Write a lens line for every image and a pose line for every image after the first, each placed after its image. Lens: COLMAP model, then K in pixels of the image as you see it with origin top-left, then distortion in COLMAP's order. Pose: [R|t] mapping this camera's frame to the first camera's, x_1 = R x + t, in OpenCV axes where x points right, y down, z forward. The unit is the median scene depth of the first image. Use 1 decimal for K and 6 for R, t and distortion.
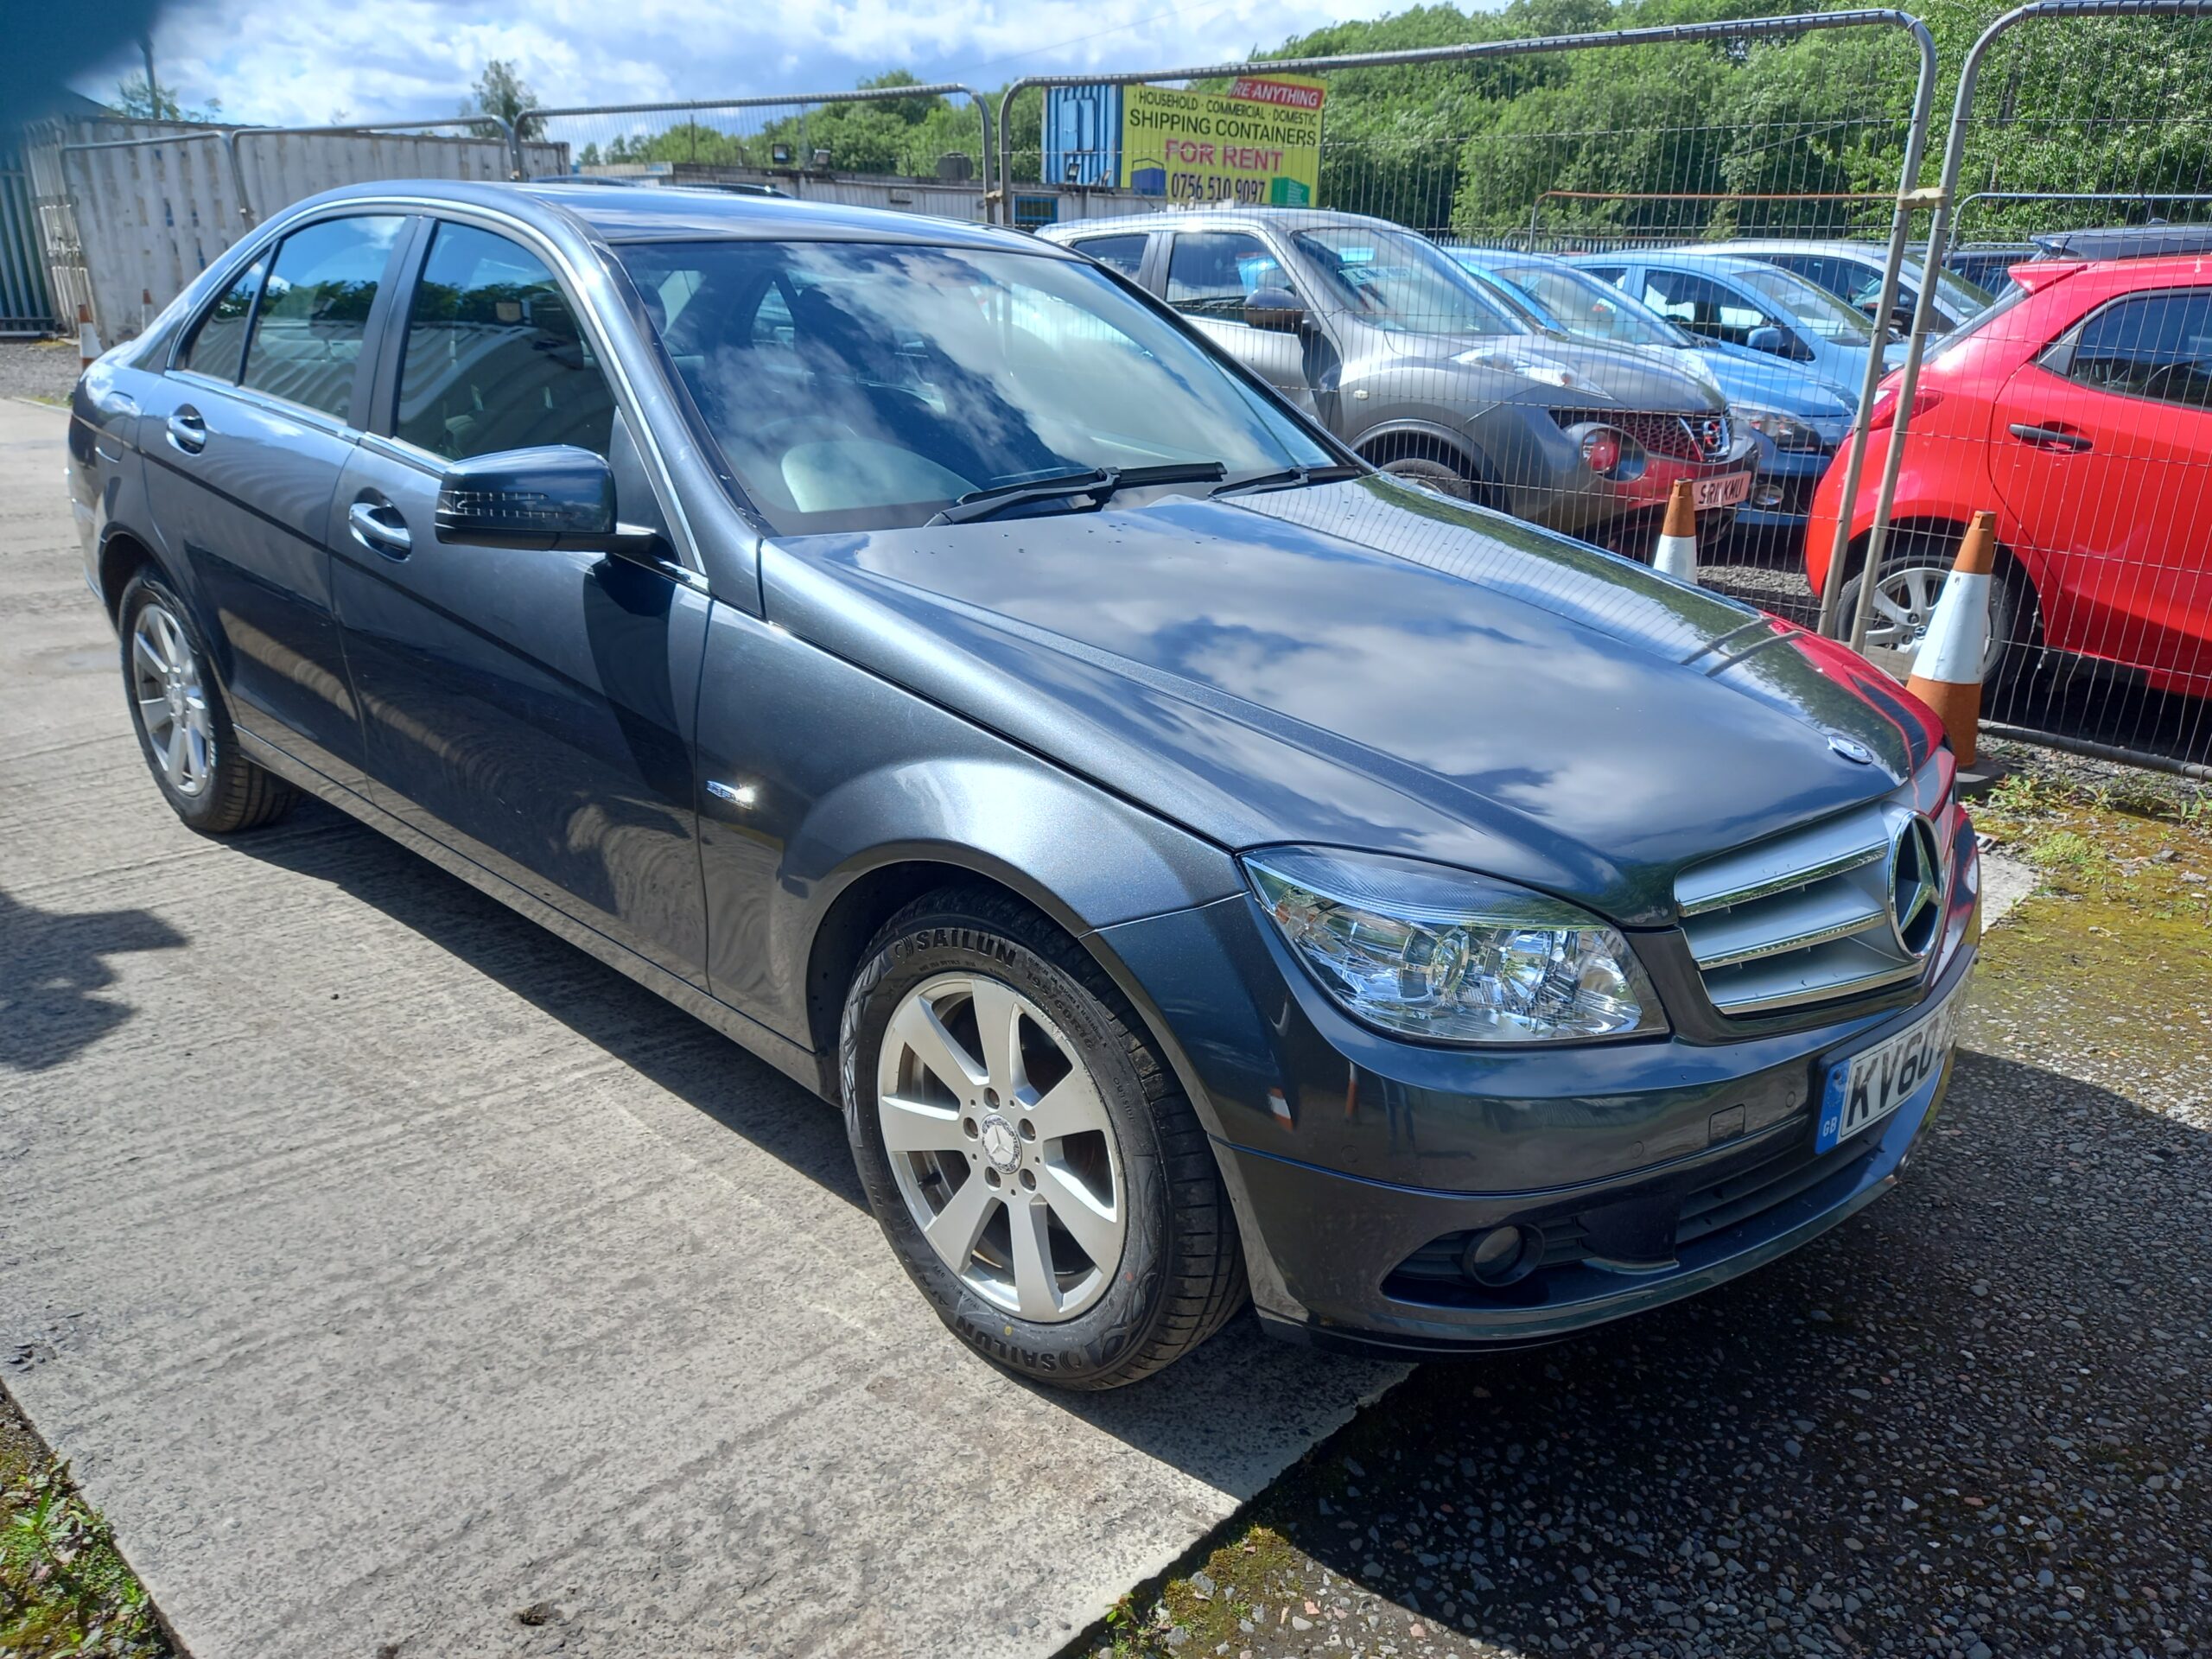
lens RADIAL K [[1643.6, 0, 1078.8], [0, 1643.6, 810.2], [0, 0, 1]] dist [0.060804, -0.062595]
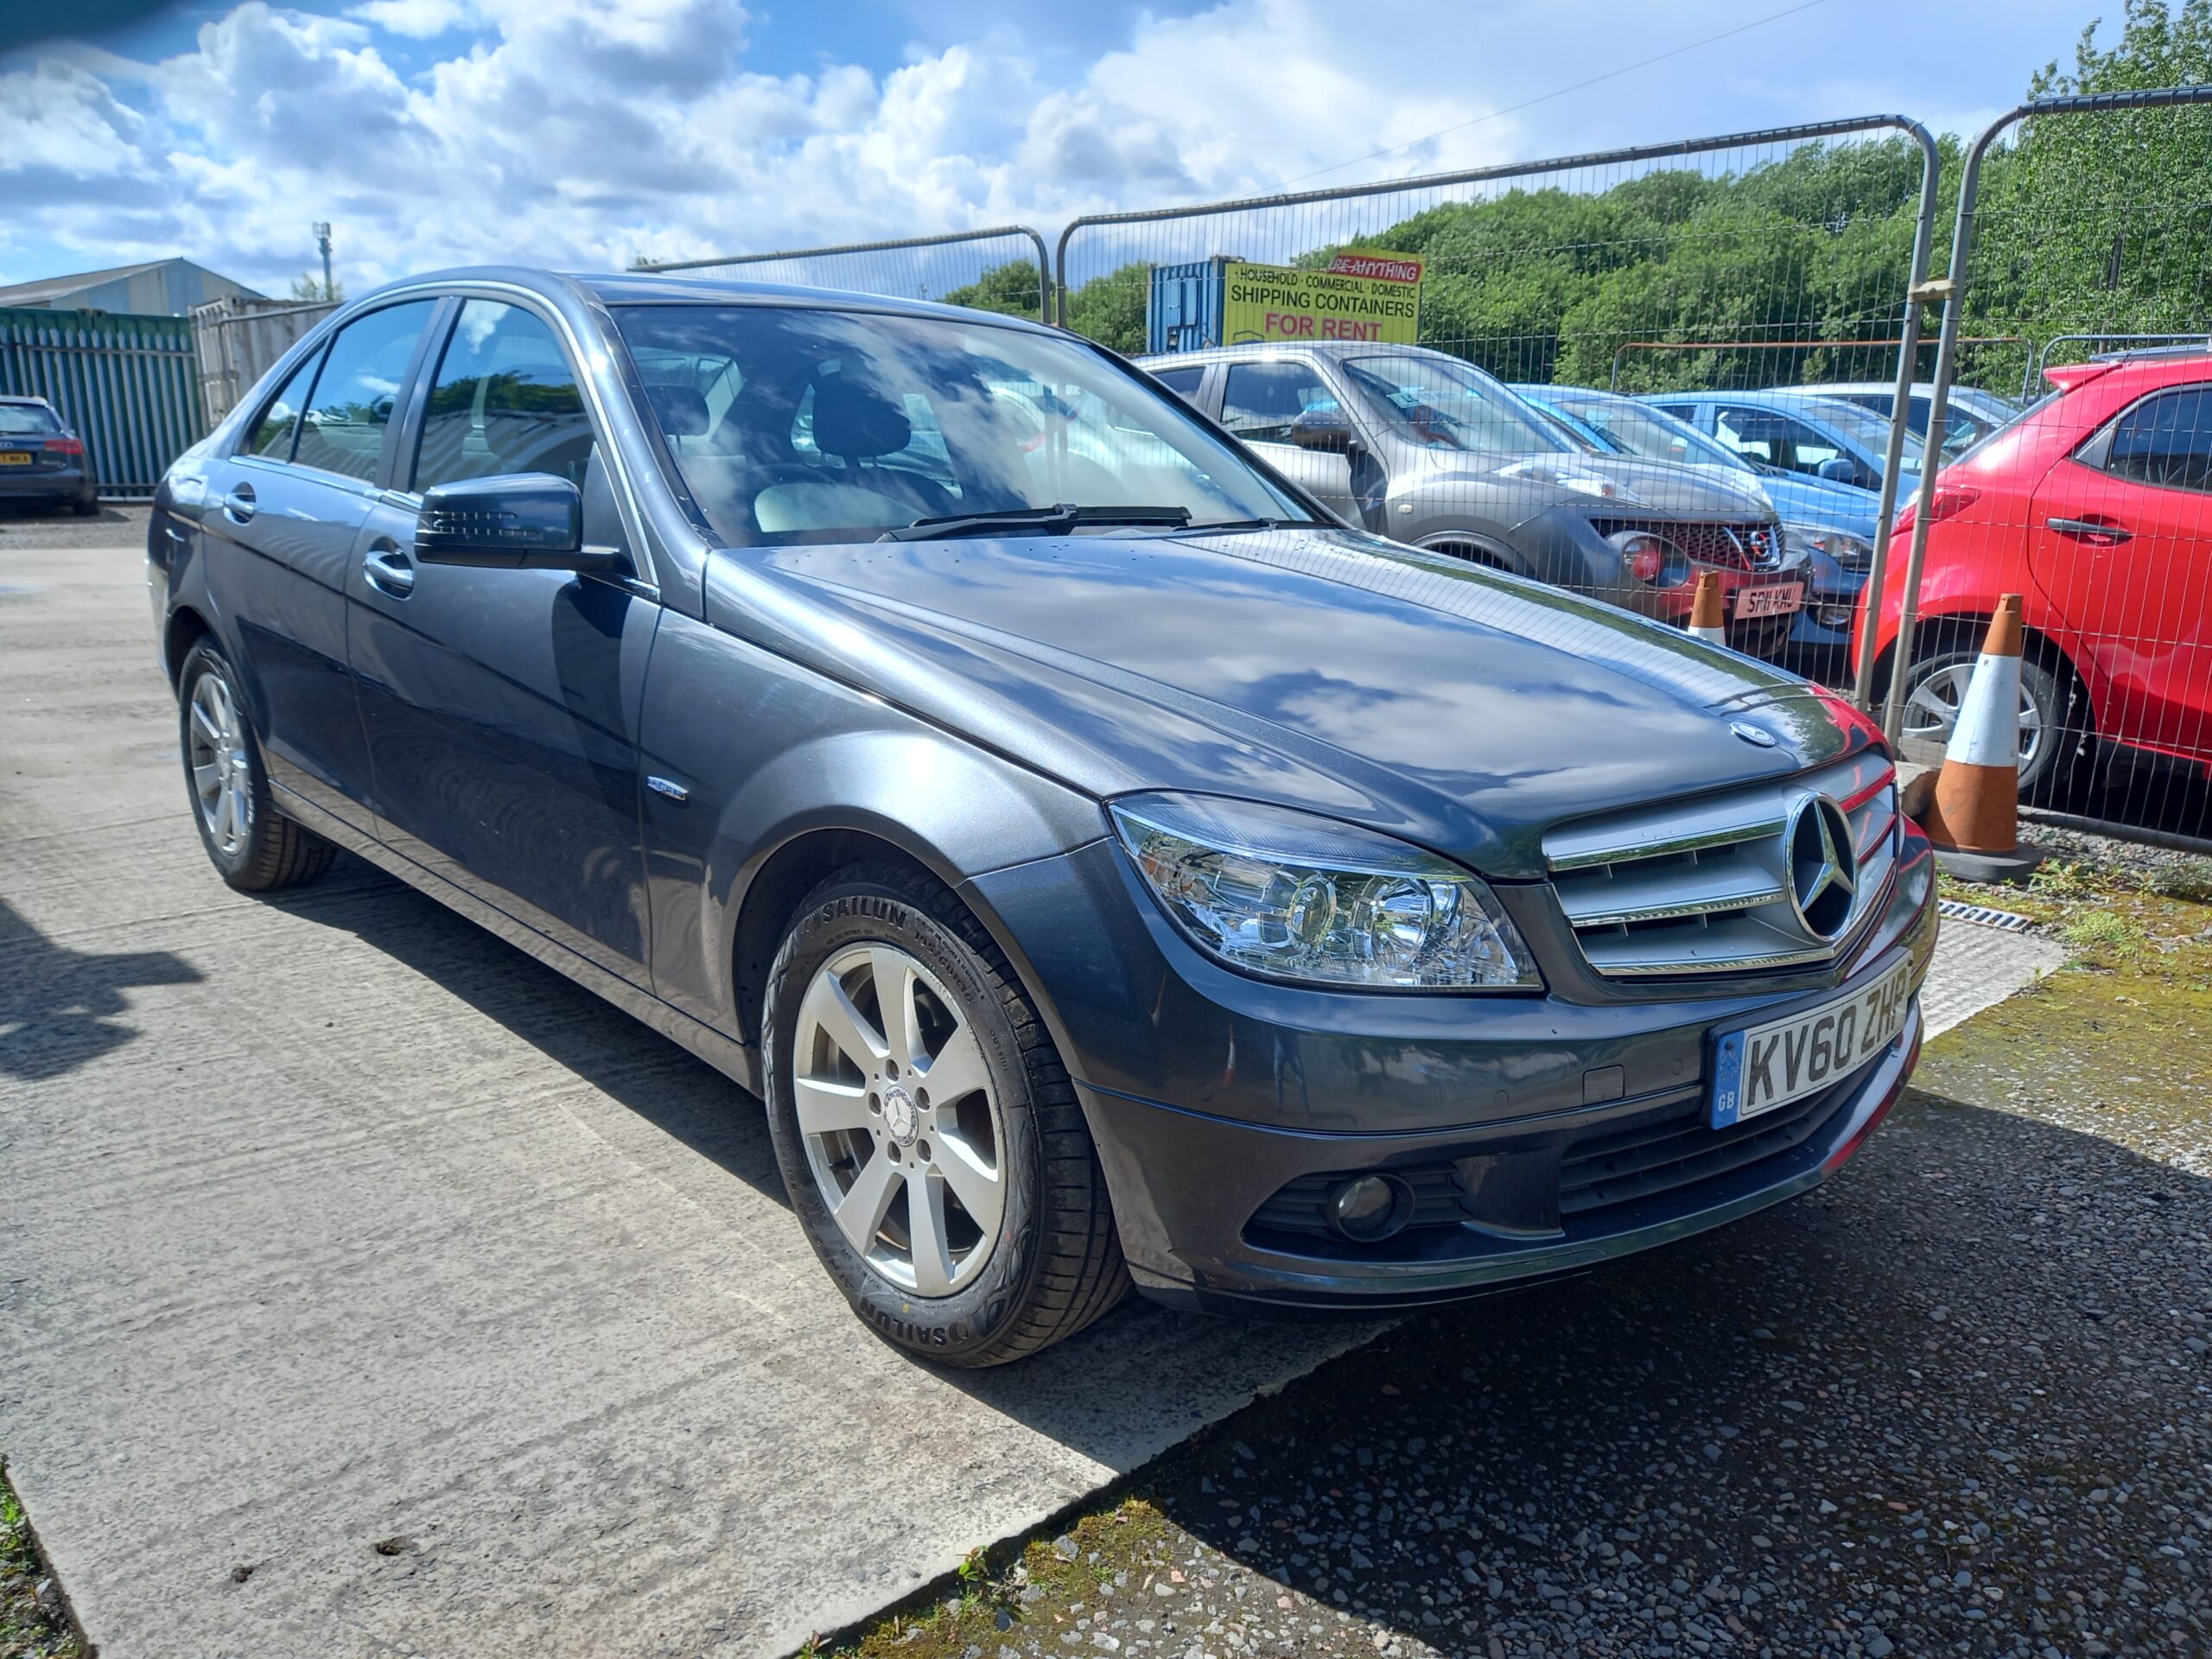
lens RADIAL K [[1643.6, 0, 1085.9], [0, 1643.6, 806.2], [0, 0, 1]] dist [0.060804, -0.062595]
pose [[0.997943, 0.003995, -0.063976, 0.110675], [-0.010412, 0.994904, -0.100284, 0.096968], [0.063250, 0.100744, 0.992900, -0.012083]]
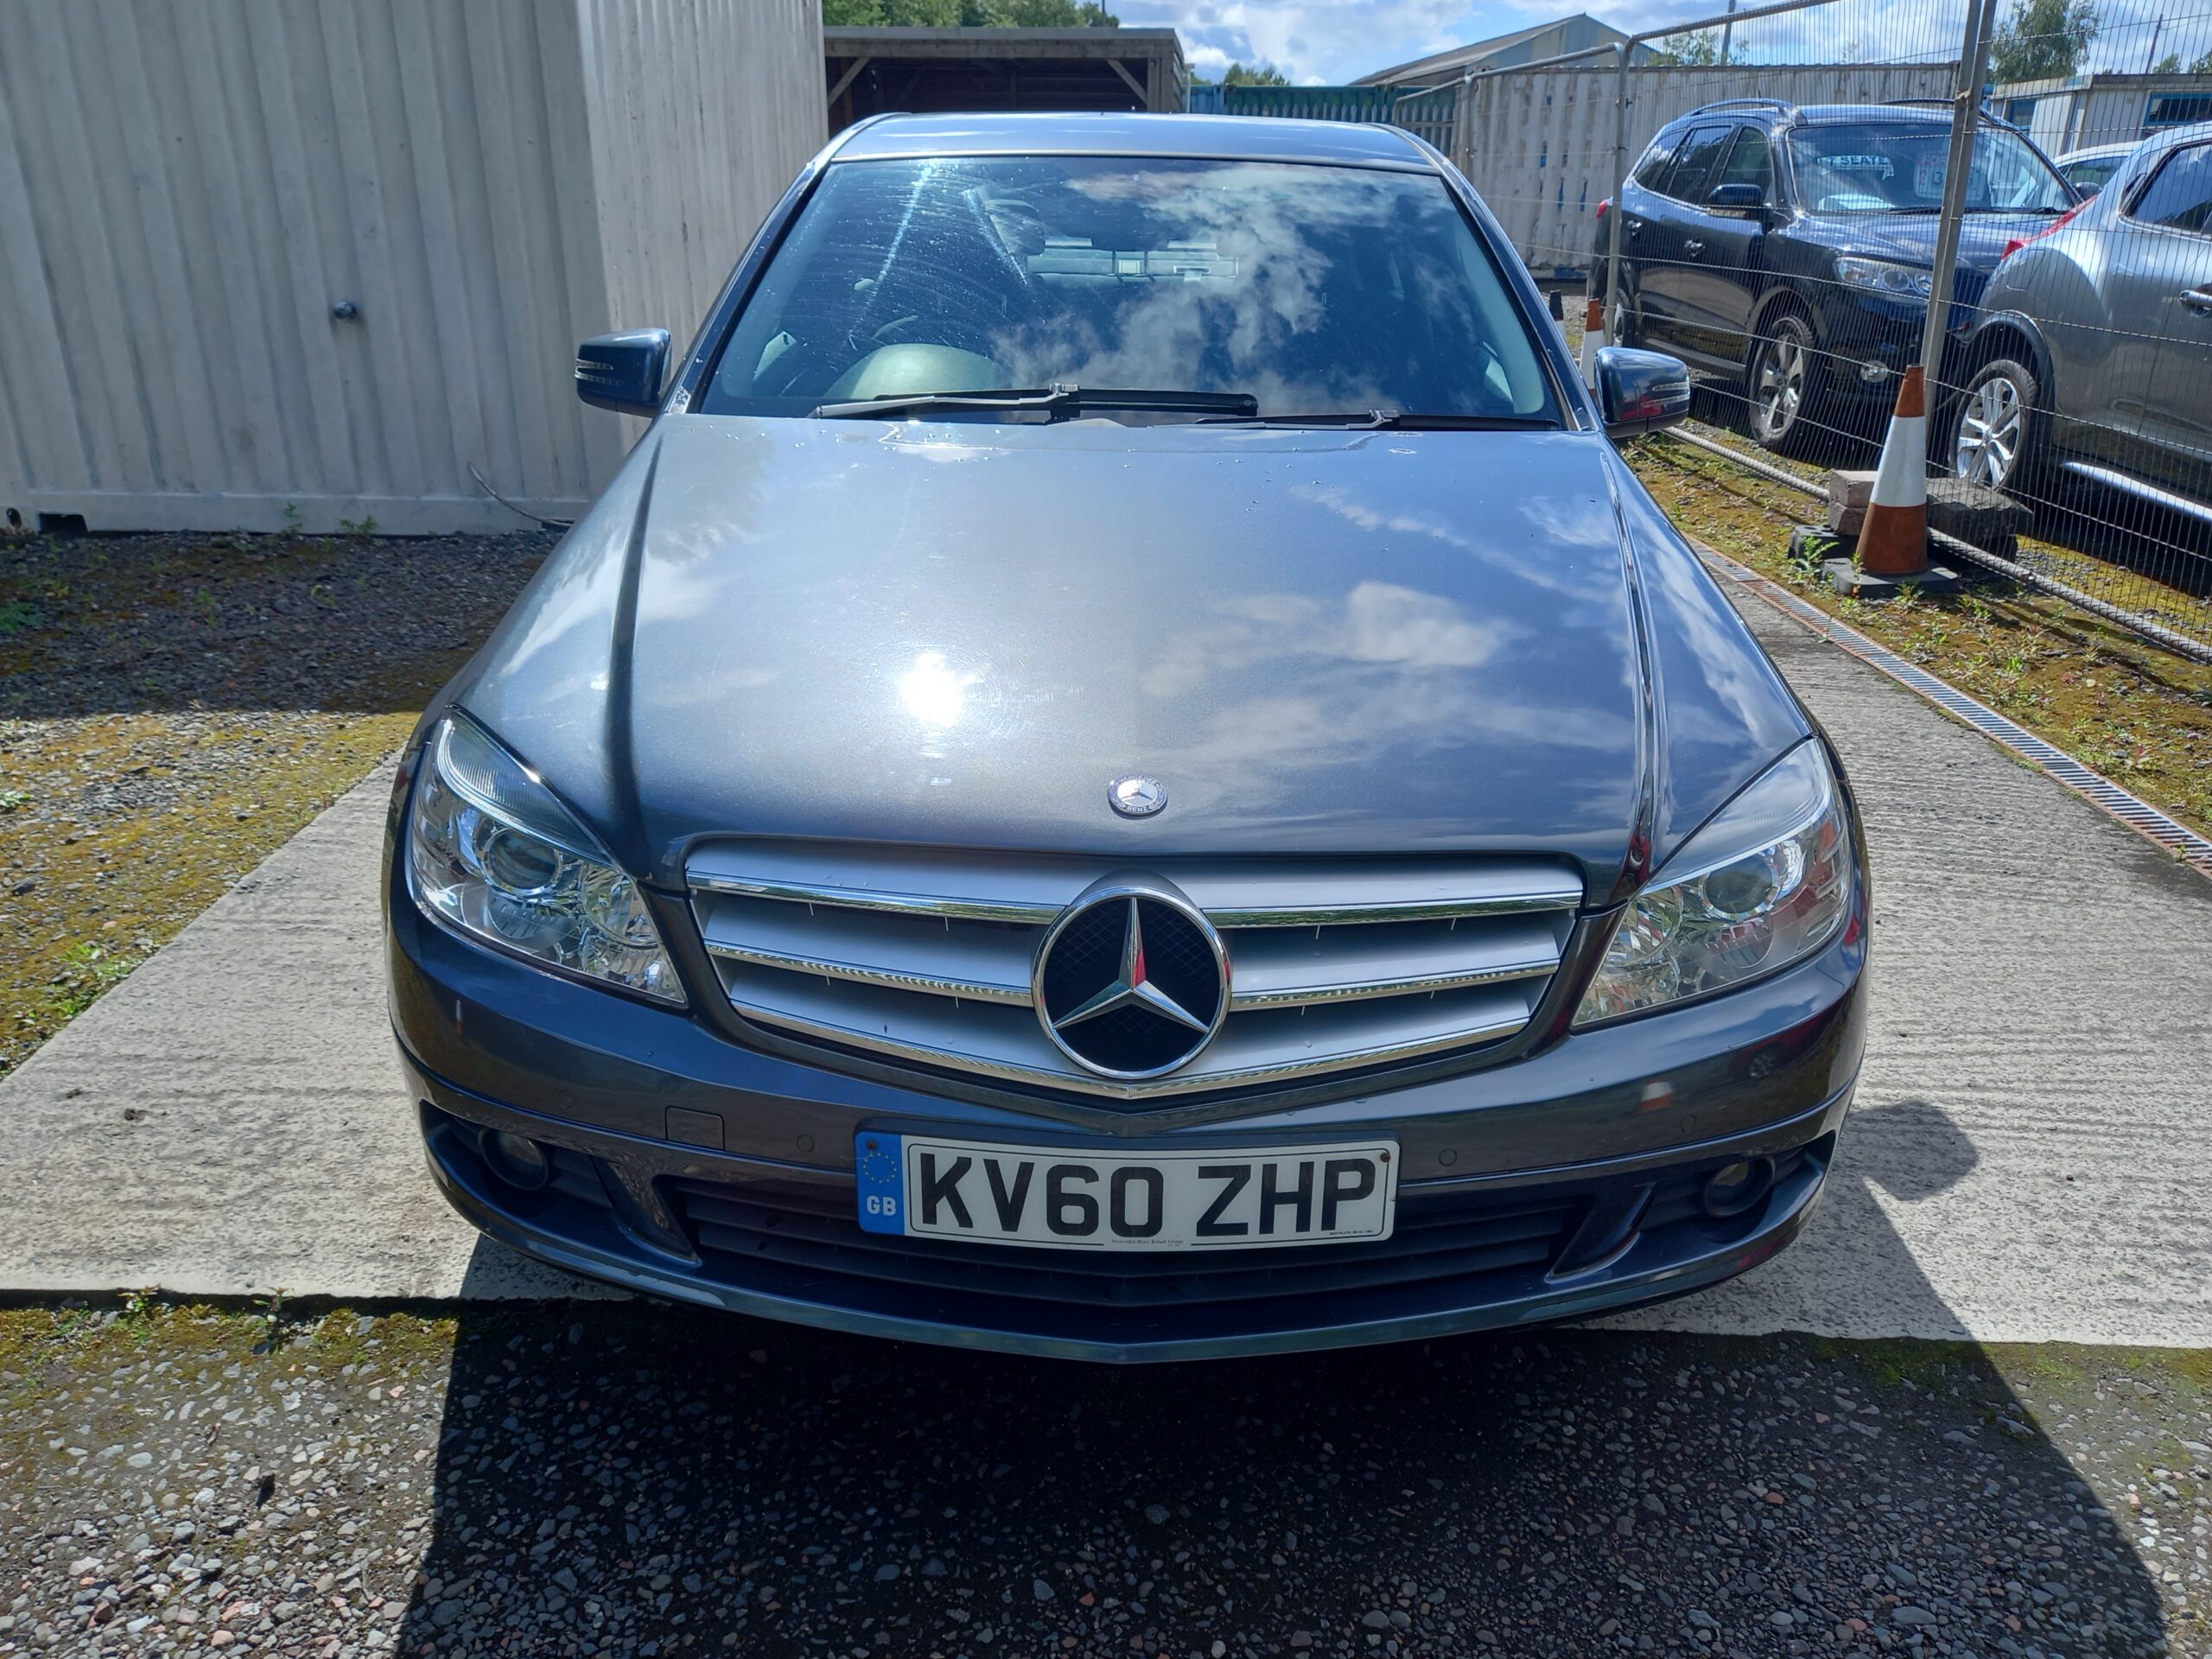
lens RADIAL K [[1643.6, 0, 1120.4], [0, 1643.6, 812.2], [0, 0, 1]] dist [0.060804, -0.062595]
pose [[0.679202, 0.248738, -0.690518, 0.858060], [-0.225343, 0.966053, 0.126341, -0.107110], [0.698502, 0.069792, 0.712196, 0.391280]]
